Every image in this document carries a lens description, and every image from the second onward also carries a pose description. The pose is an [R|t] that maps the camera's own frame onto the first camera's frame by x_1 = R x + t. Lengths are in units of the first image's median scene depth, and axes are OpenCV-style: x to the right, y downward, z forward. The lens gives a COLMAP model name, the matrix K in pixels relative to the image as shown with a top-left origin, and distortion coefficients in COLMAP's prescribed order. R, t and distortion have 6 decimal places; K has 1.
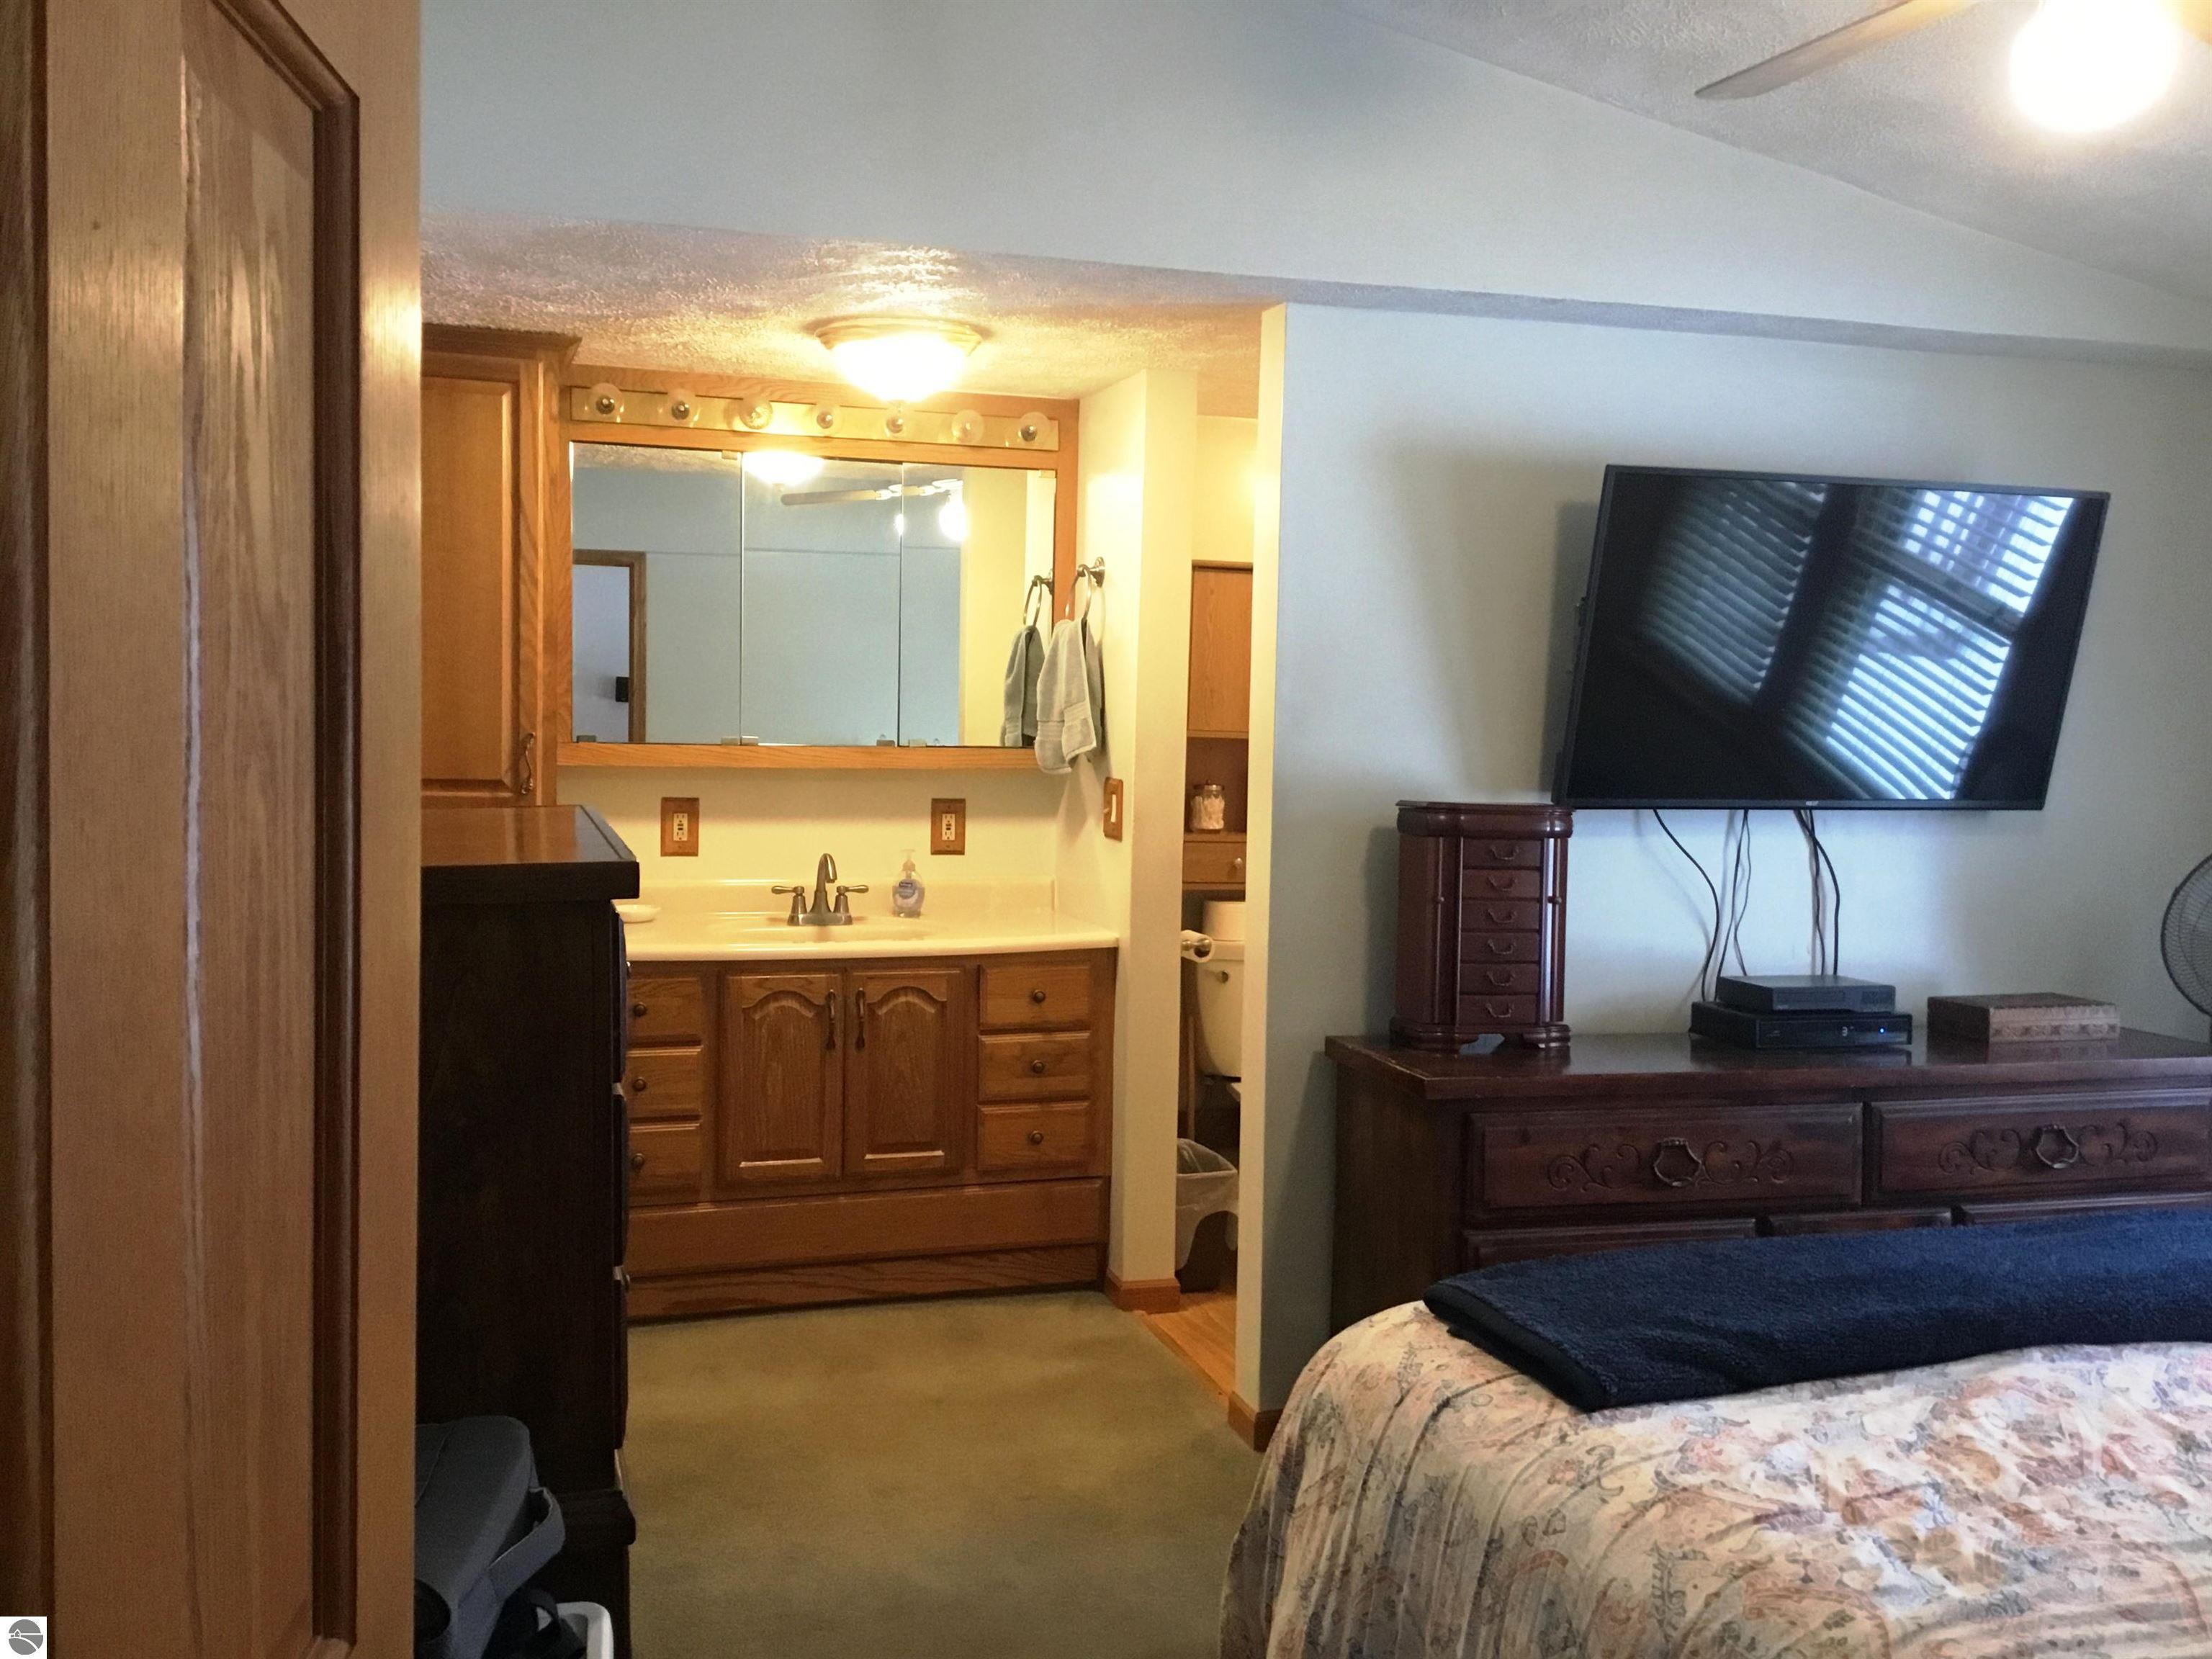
lens RADIAL K [[2018.5, 0, 1109.4], [0, 2018.5, 797.6], [0, 0, 1]] dist [0.125256, -0.210849]
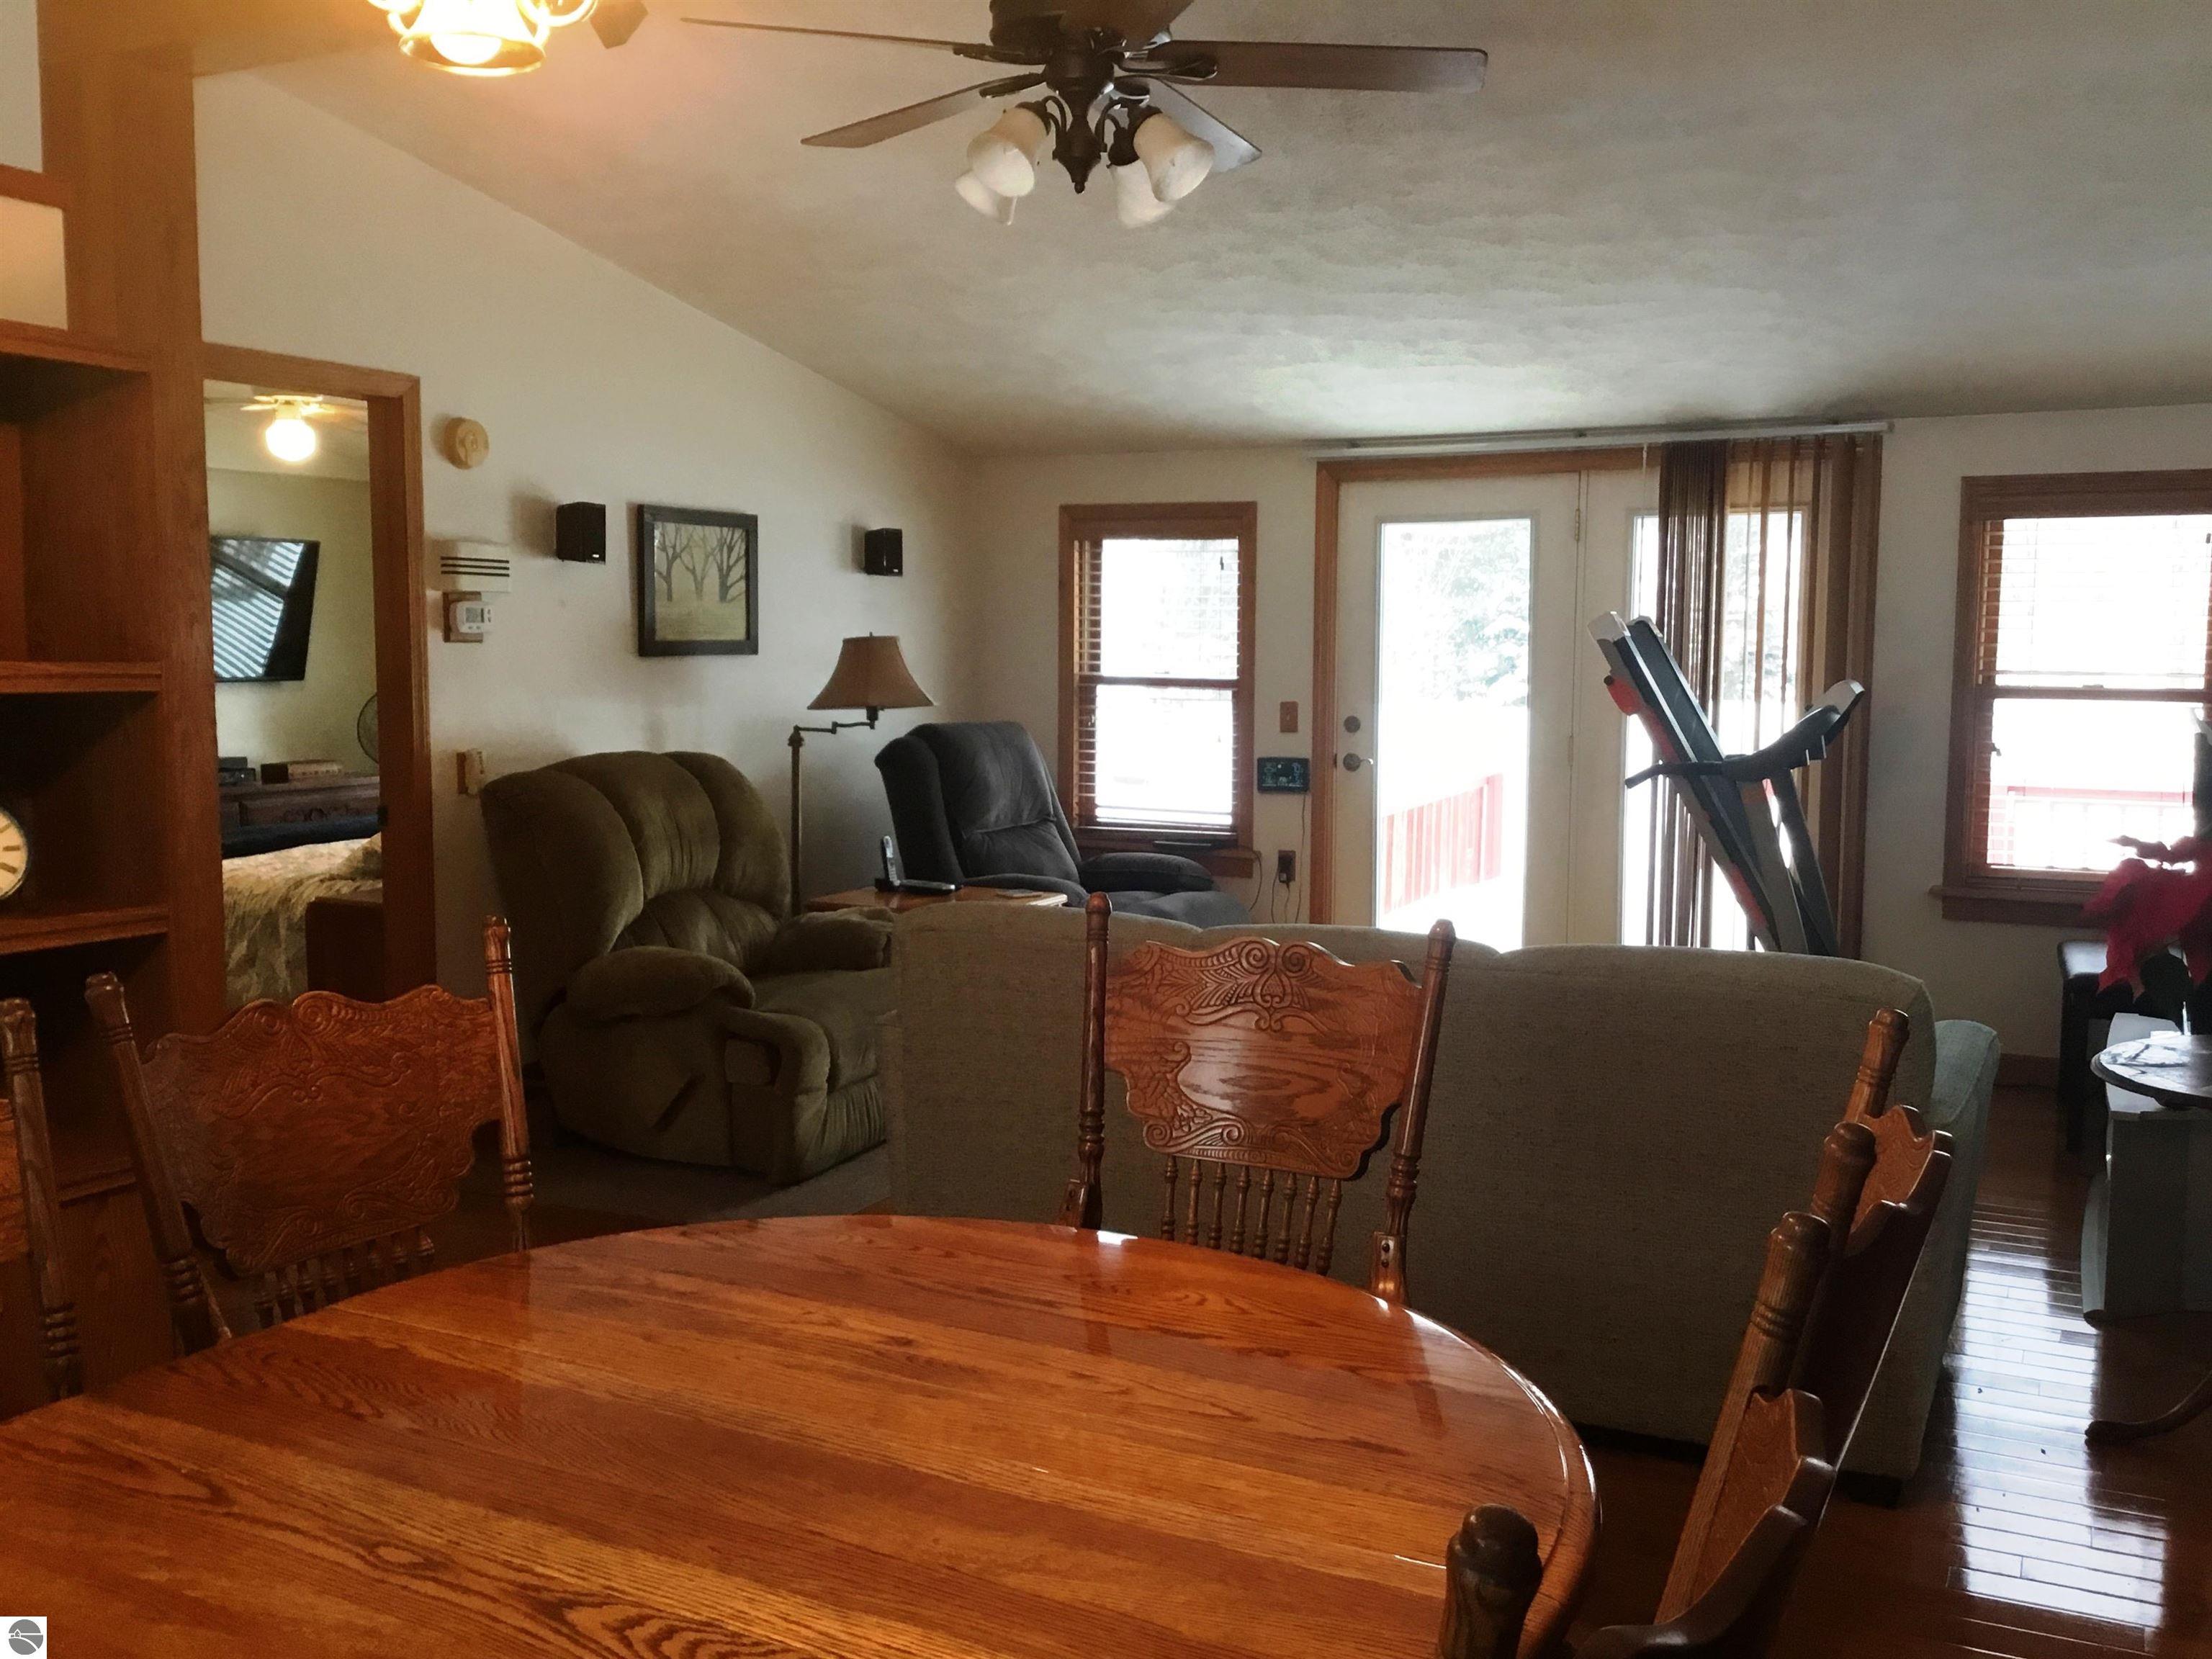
lens RADIAL K [[2018.5, 0, 1109.4], [0, 2018.5, 797.6], [0, 0, 1]] dist [0.125256, -0.210849]
pose [[0.700628, -0.076030, 0.709465, -0.466559], [0.058824, 0.997077, 0.048761, 0.071256], [-0.711098, 0.007571, 0.703052, -1.061965]]
